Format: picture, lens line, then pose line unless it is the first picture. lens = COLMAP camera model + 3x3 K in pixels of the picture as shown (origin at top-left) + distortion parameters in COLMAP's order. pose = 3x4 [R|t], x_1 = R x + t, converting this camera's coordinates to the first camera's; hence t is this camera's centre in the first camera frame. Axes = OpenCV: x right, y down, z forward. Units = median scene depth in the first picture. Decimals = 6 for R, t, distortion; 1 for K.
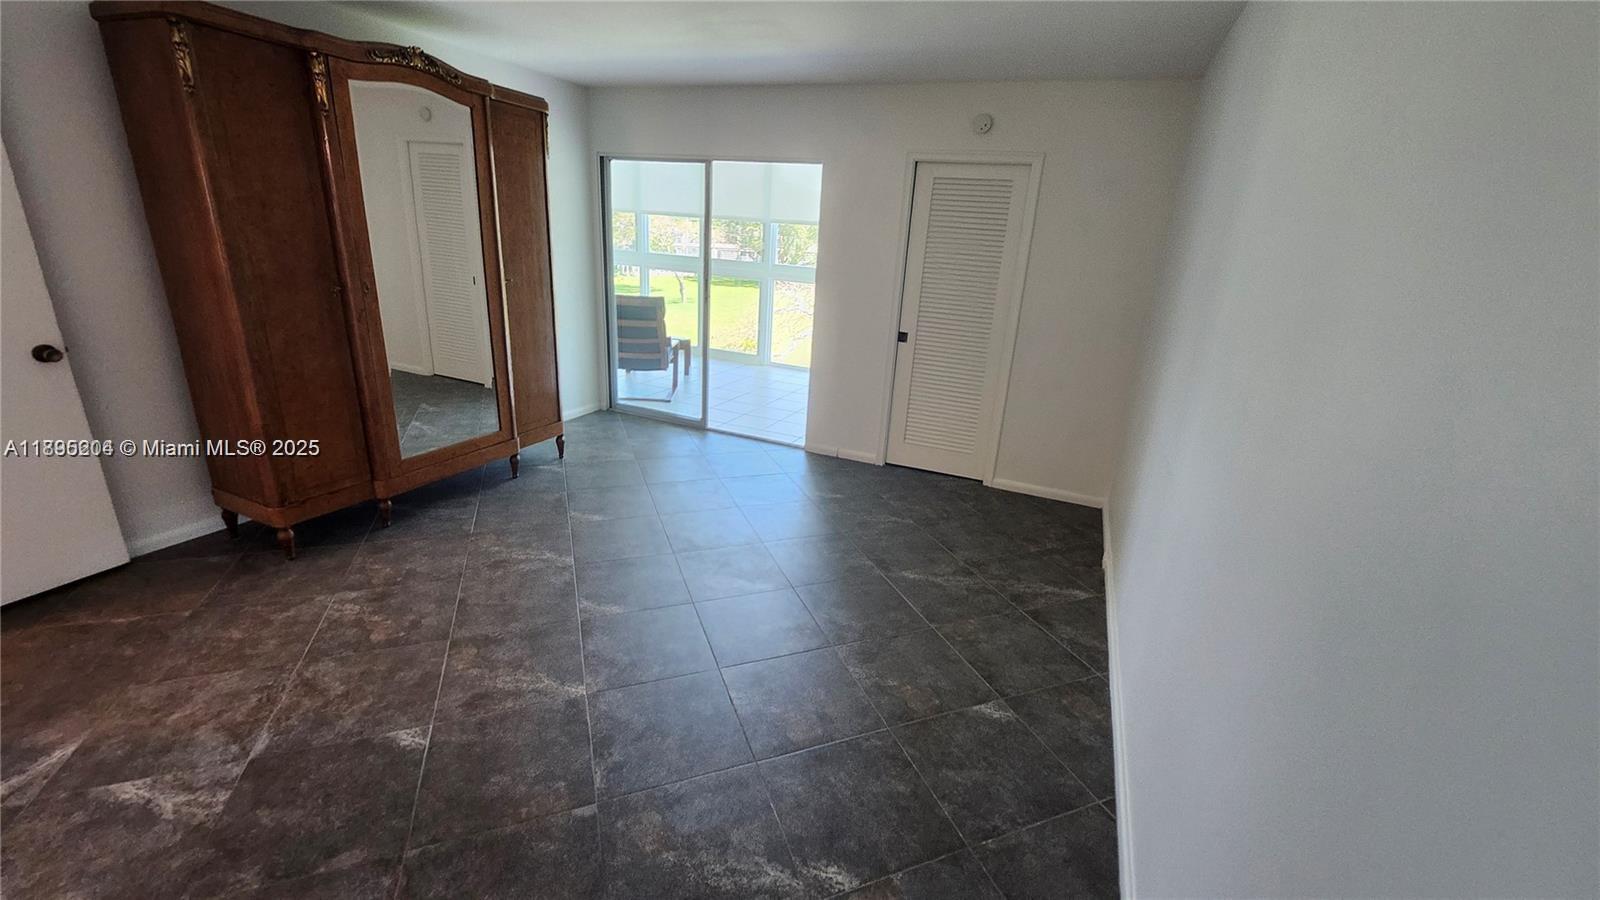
lens RADIAL K [[636.2, 0, 809.6], [0, 636.2, 448.4], [0, 0, 1]] dist [0.001973, -0.000416]
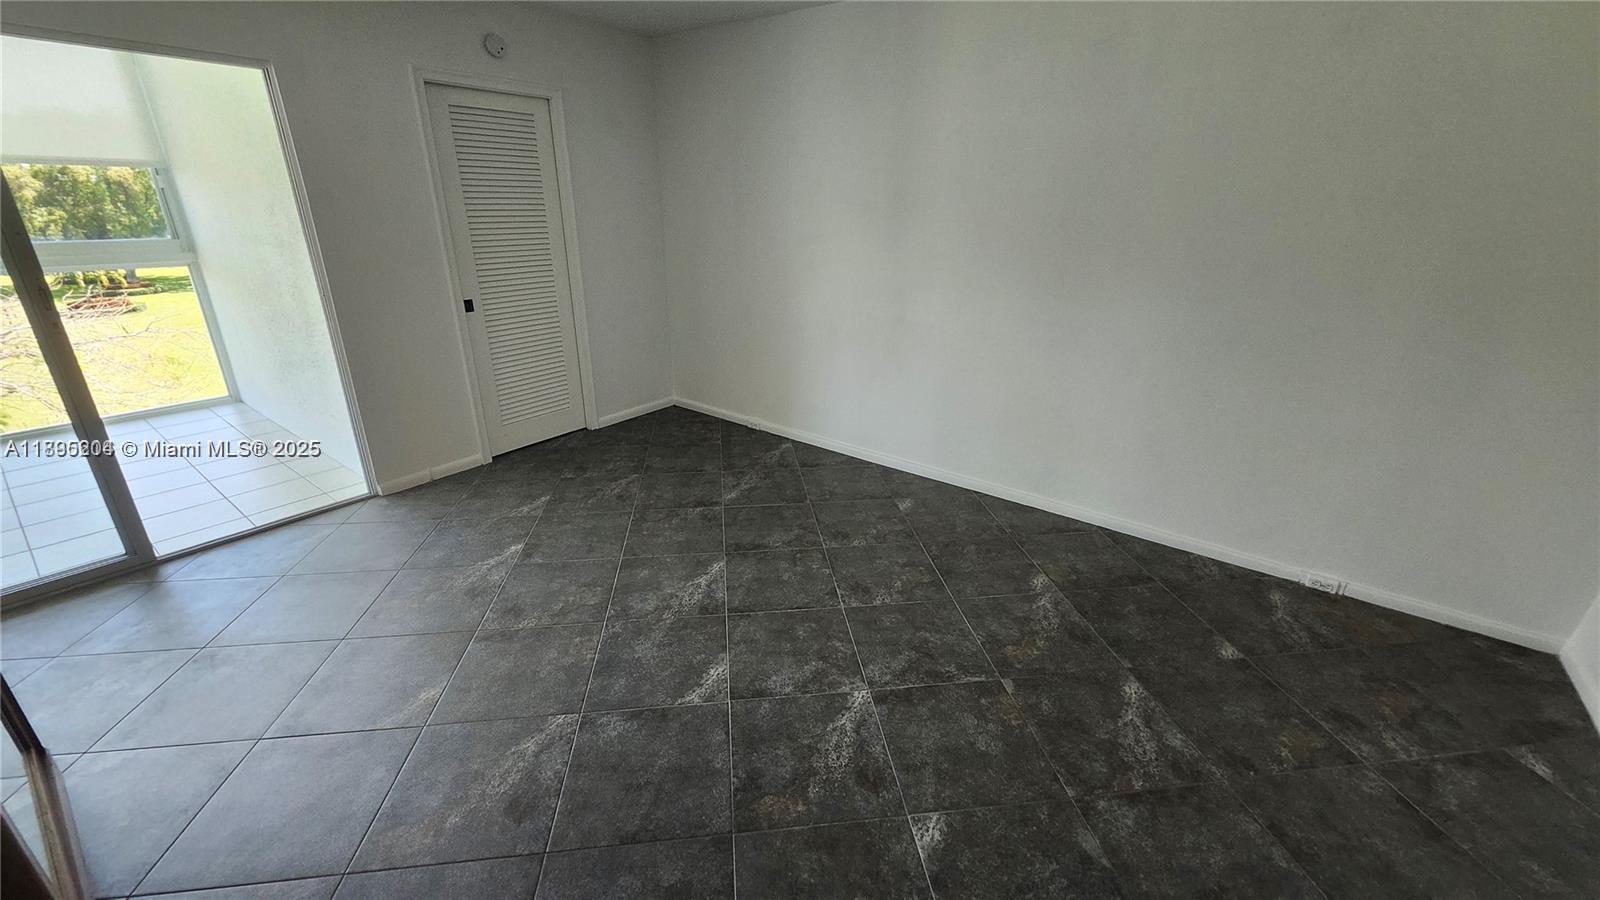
lens RADIAL K [[636.2, 0, 804.8], [0, 636.2, 445.4], [0, 0, 1]] dist [0.001973, -0.000416]
pose [[0.246363, -0.407636, 0.879283, -0.866178], [0.312891, 0.892119, 0.325919, -0.230721], [-0.917281, 0.194825, 0.347331, 0.553723]]
